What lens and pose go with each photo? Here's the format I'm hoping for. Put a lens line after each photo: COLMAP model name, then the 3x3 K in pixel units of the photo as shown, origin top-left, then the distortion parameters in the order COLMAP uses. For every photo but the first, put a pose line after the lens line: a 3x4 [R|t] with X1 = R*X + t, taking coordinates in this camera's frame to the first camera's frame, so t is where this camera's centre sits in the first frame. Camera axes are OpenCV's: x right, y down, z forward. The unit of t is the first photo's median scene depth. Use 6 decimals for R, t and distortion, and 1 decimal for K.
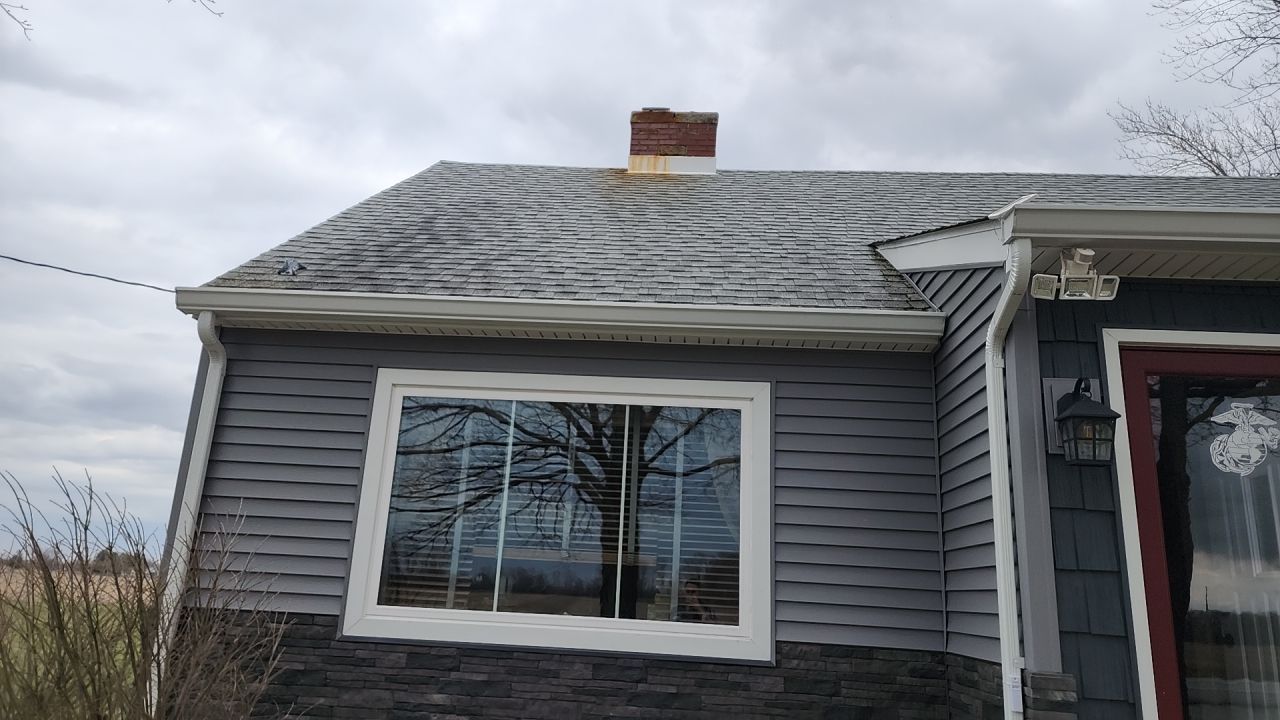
lens RADIAL K [[827.1, 0, 595.4], [0, 827.1, 362.8], [0, 0, 1]] dist [0.000944, -0.006740]
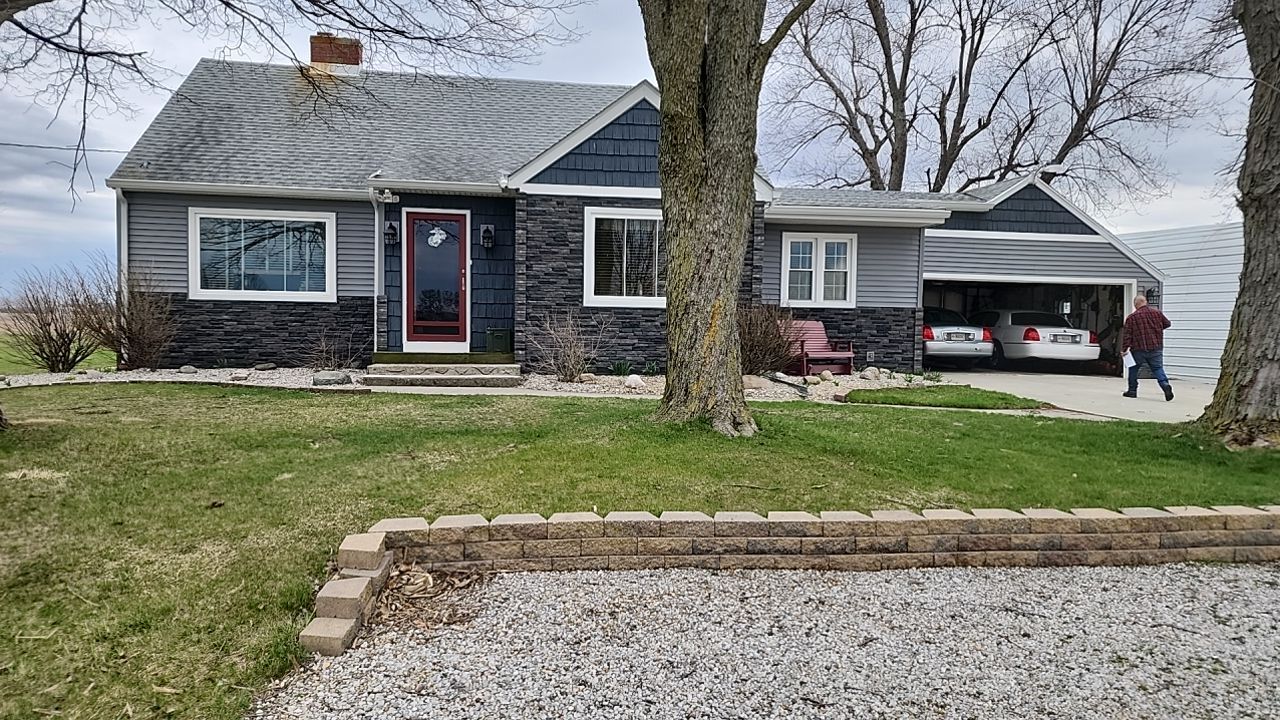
lens RADIAL K [[848.2, 0, 609.0], [0, 848.2, 346.4], [0, 0, 1]] dist [0.093330, -0.085205]
pose [[0.983011, -0.045452, 0.177831, 0.646829], [-0.012882, 0.949381, 0.313863, -0.529498], [-0.183095, -0.310821, 0.932666, -2.328265]]
